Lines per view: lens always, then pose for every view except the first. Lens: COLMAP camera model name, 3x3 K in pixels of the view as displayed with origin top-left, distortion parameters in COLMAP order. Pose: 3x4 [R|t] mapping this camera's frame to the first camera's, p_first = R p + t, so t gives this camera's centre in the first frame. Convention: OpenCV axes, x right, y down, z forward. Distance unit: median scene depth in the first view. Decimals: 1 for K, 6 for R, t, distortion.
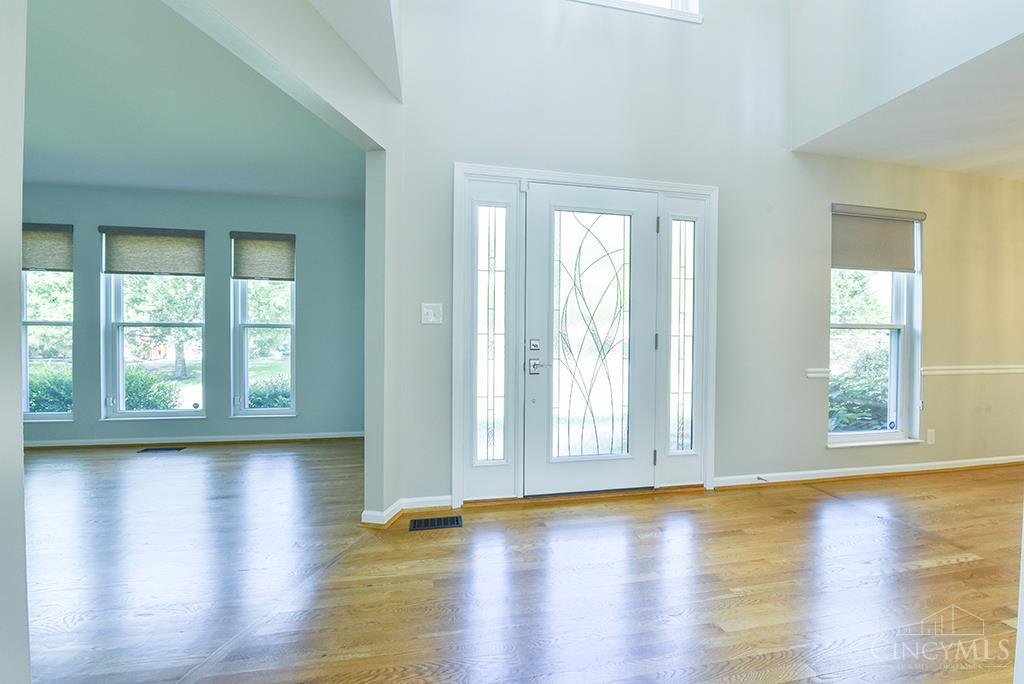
lens RADIAL K [[411.3, 0, 508.7], [0, 411.3, 341.8], [0, 0, 1]] dist [-0.013675, -0.002293]
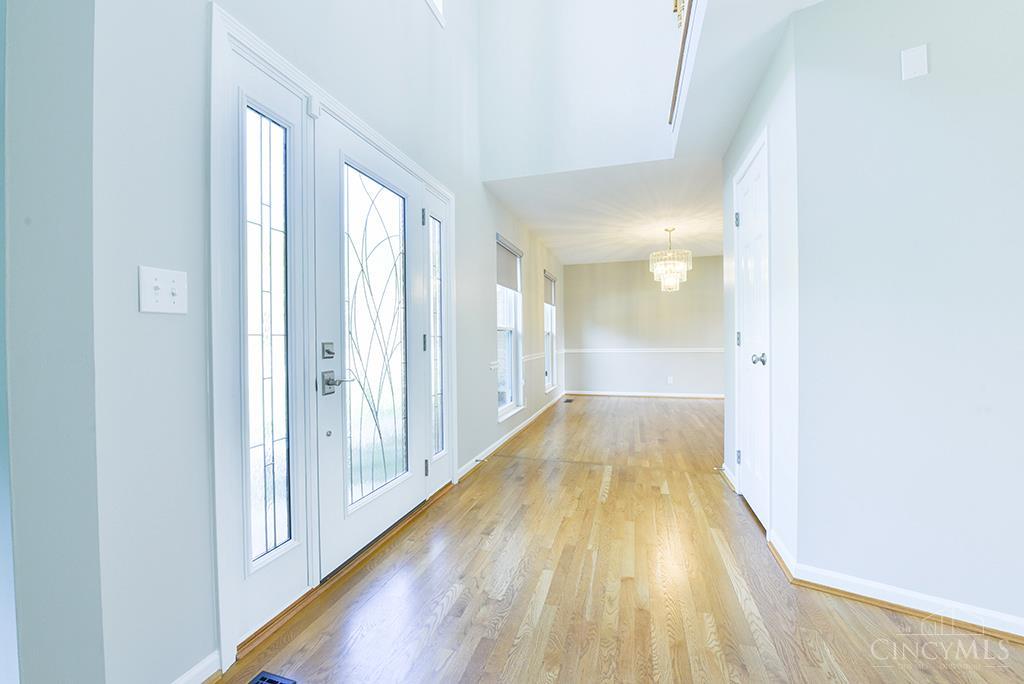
lens RADIAL K [[411.3, 0, 513.4], [0, 411.3, 340.9], [0, 0, 1]] dist [-0.013675, -0.002293]
pose [[0.462574, -0.017137, 0.886415, -0.380468], [0.027786, 0.999602, 0.004825, -0.002970], [-0.886145, 0.022398, 0.462866, 0.403073]]
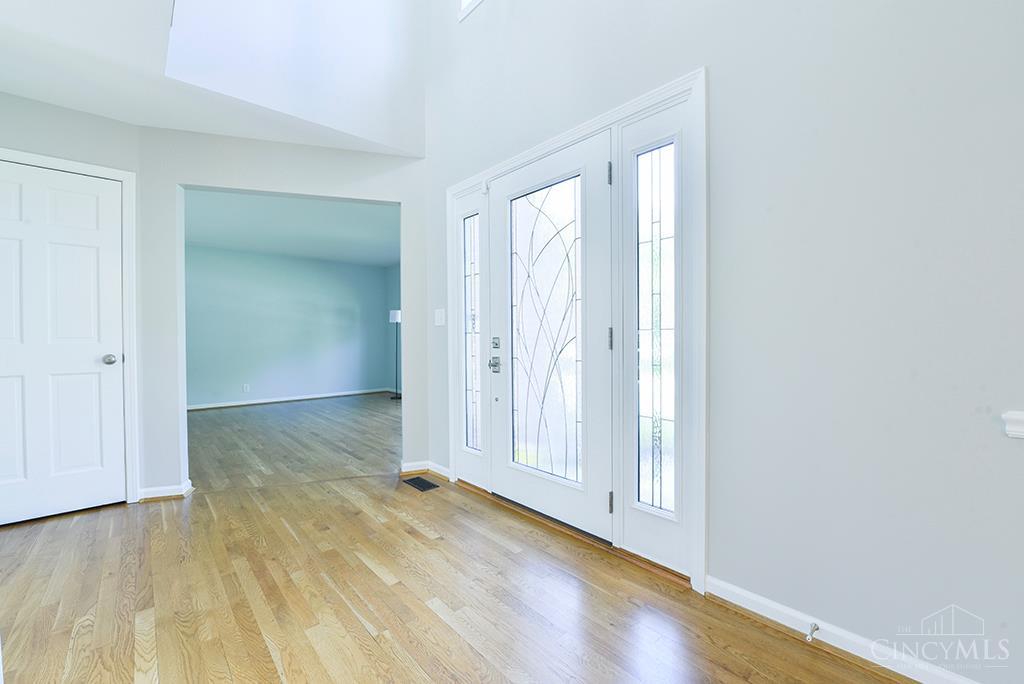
lens RADIAL K [[411.3, 0, 514.6], [0, 411.3, 342.3], [0, 0, 1]] dist [-0.013675, -0.002293]
pose [[0.521028, -0.001092, -0.853539, 0.902696], [0.000812, 0.999999, -0.000784, 0.006096], [0.853539, -0.000285, 0.521029, 0.503064]]
